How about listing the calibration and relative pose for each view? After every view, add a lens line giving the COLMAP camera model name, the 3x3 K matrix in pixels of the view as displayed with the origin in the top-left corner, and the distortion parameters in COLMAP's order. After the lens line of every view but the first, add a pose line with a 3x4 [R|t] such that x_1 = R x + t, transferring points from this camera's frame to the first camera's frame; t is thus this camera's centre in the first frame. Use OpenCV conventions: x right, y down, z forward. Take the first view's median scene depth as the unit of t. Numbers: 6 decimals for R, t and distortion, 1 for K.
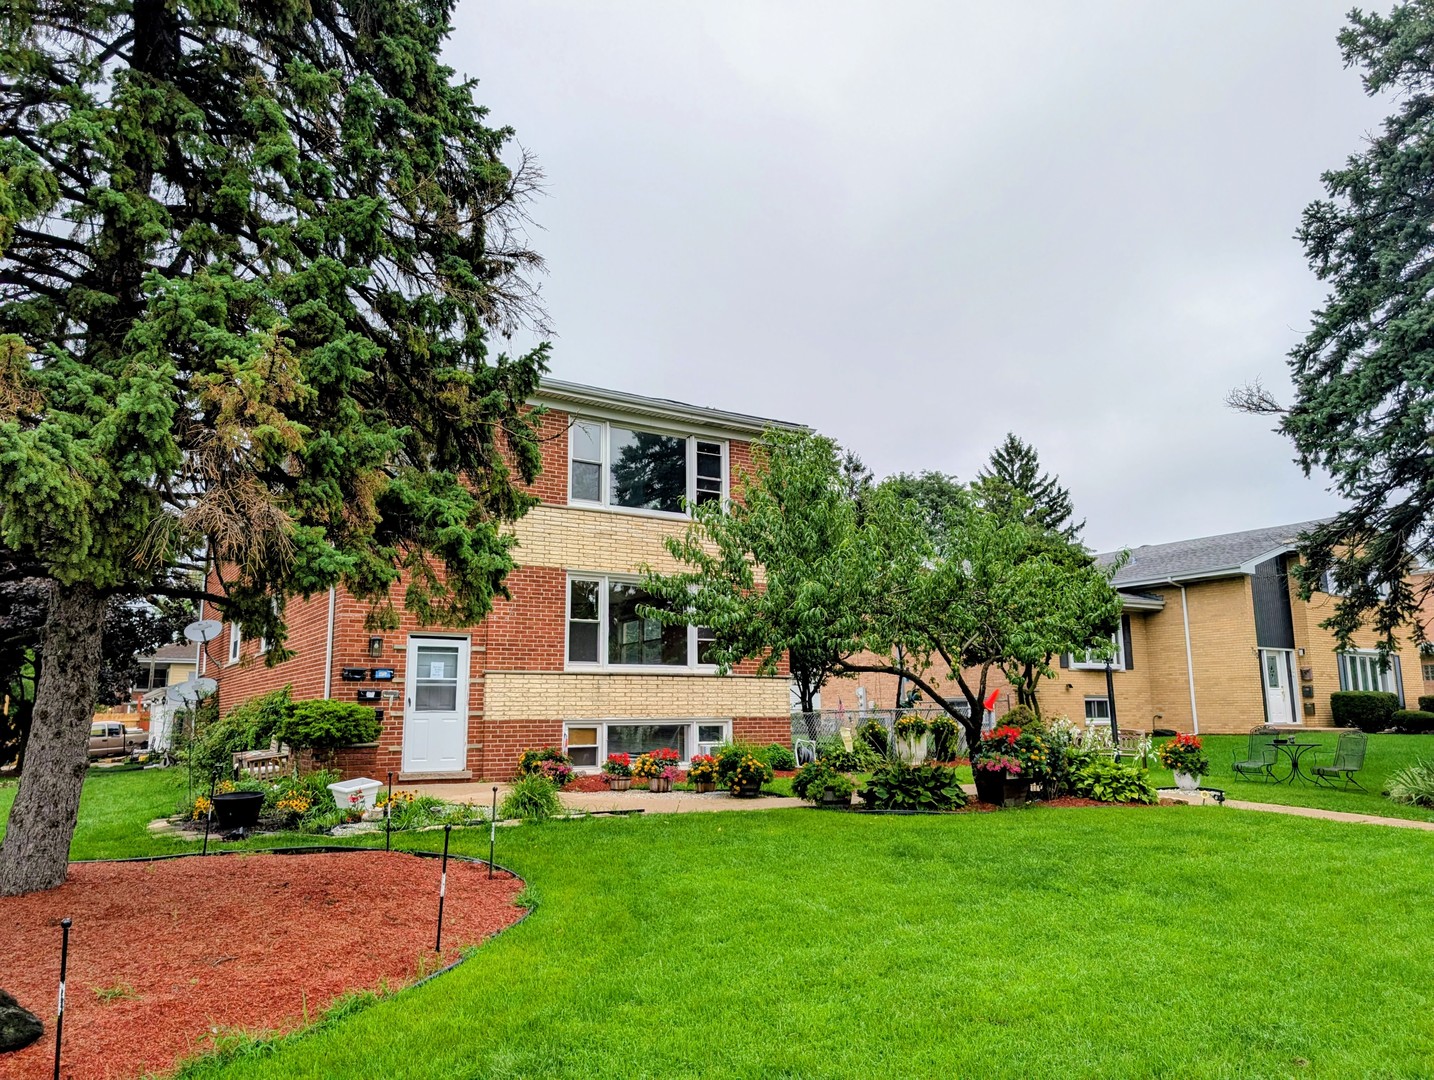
lens RADIAL K [[1026.9, 0, 717.0], [0, 1026.9, 540.0], [0, 0, 1]] dist [0.028872, -0.030781]
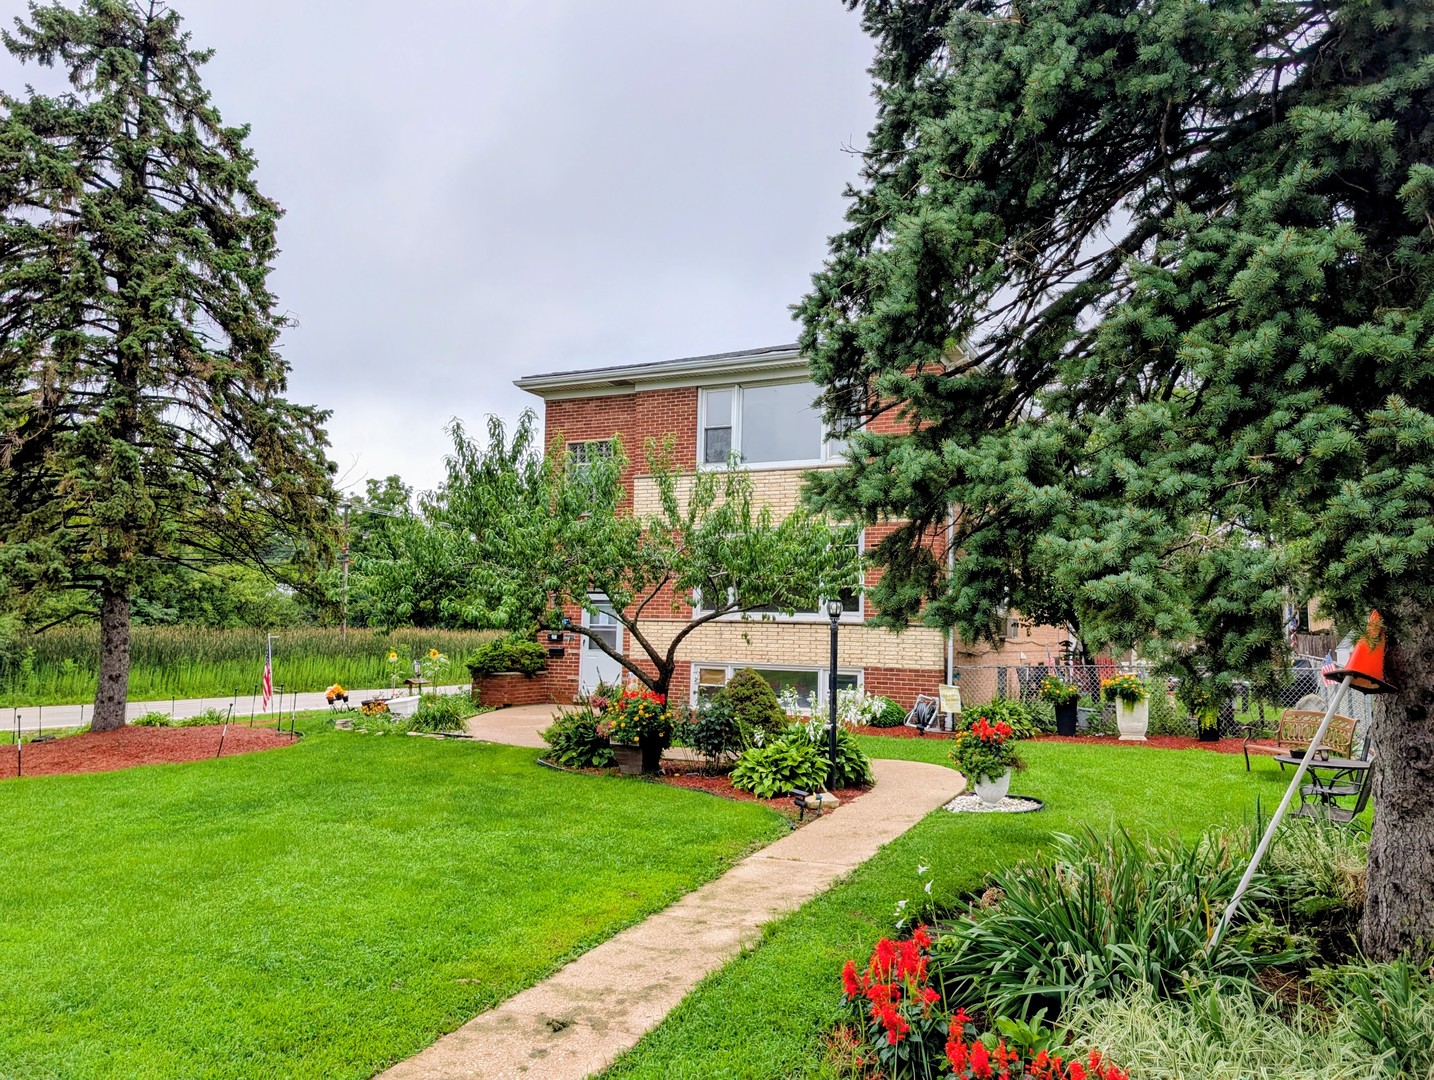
lens RADIAL K [[1026.9, 0, 717.0], [0, 1026.9, 540.0], [0, 0, 1]] dist [0.028872, -0.030781]
pose [[0.527133, -0.058284, -0.847782, 0.976590], [0.122700, 0.992411, 0.008065, 0.041533], [0.840878, -0.108274, 0.530284, 0.505661]]
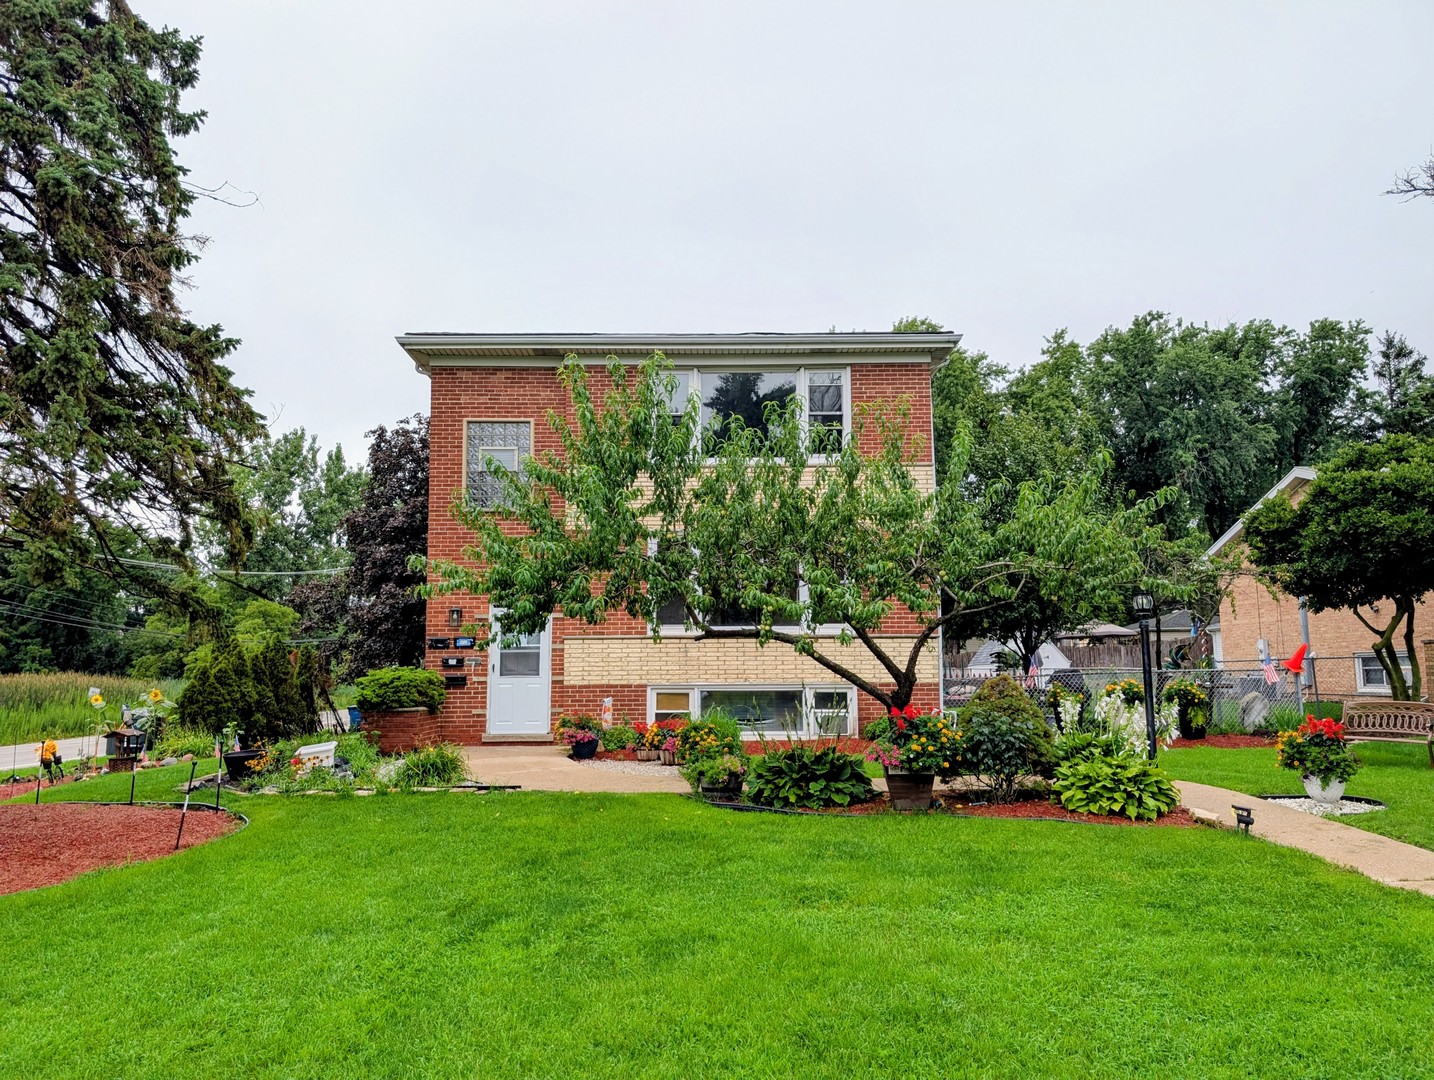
lens RADIAL K [[1029.4, 0, 716.0], [0, 1029.4, 553.6], [0, 0, 1]] dist [0.031149, -0.031713]
pose [[0.847433, -0.059080, -0.527605, 0.496352], [0.091675, 0.995145, 0.035814, 0.026177], [0.522928, -0.078718, 0.848734, 0.253469]]
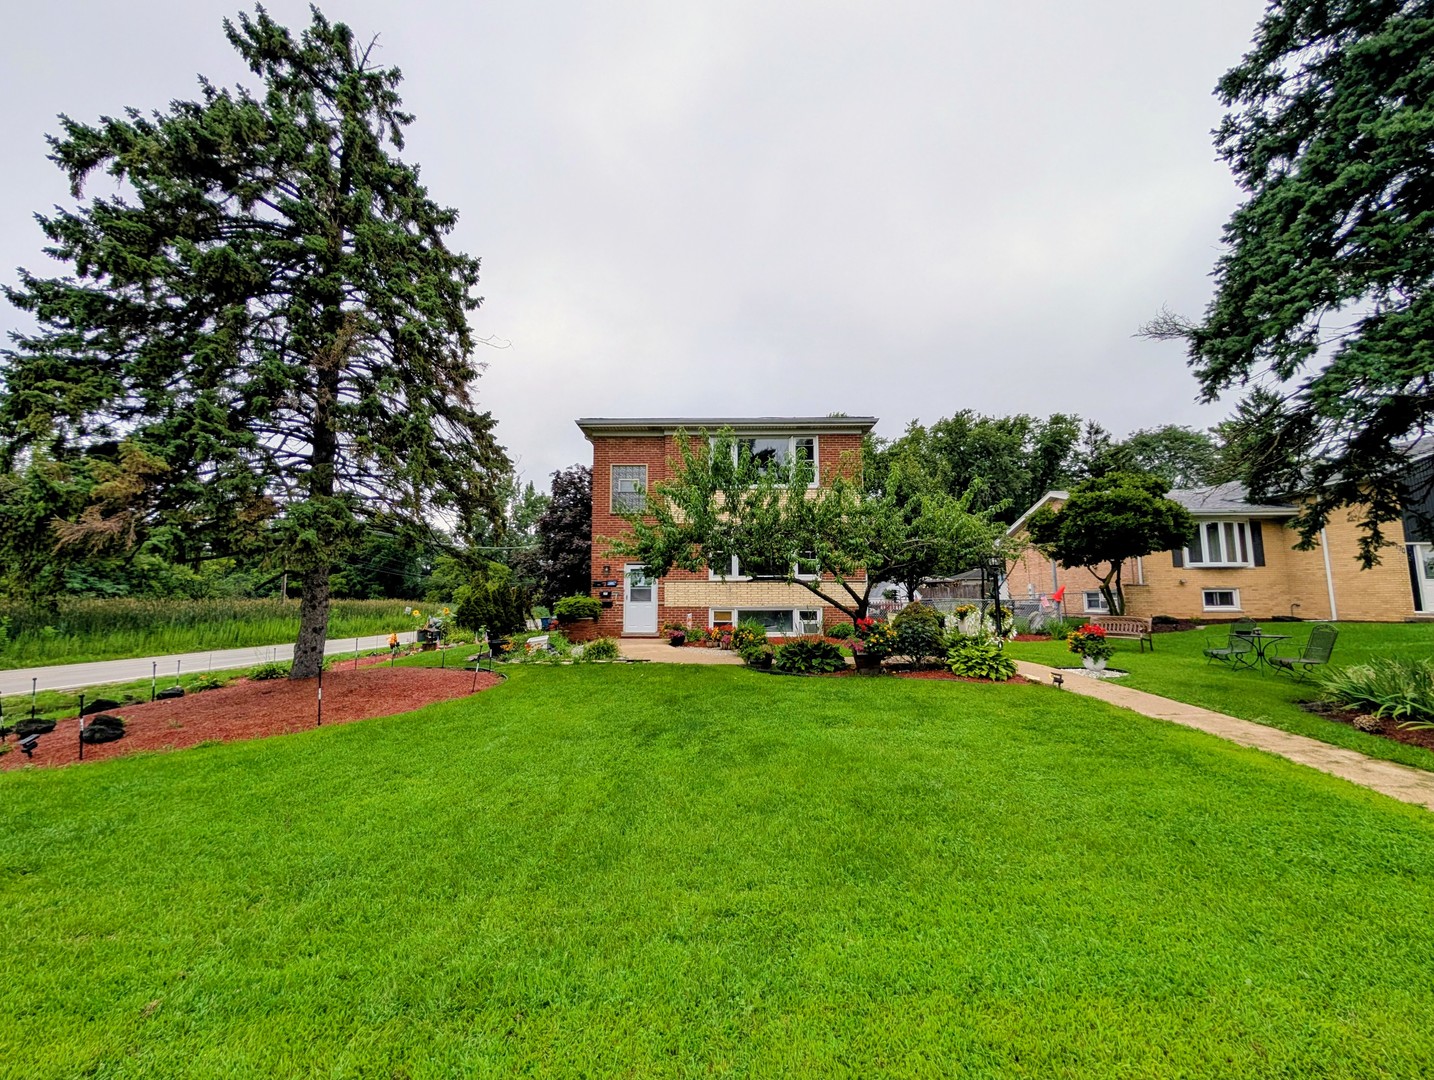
lens RADIAL K [[542.3, 0, 714.3], [0, 542.3, 543.8], [0, 0, 1]] dist [-0.000780, 0.000113]
pose [[0.836890, -0.052527, -0.544845, 0.447118], [0.090447, 0.994972, 0.043005, 0.028482], [0.539847, -0.085270, 0.837433, 0.249758]]
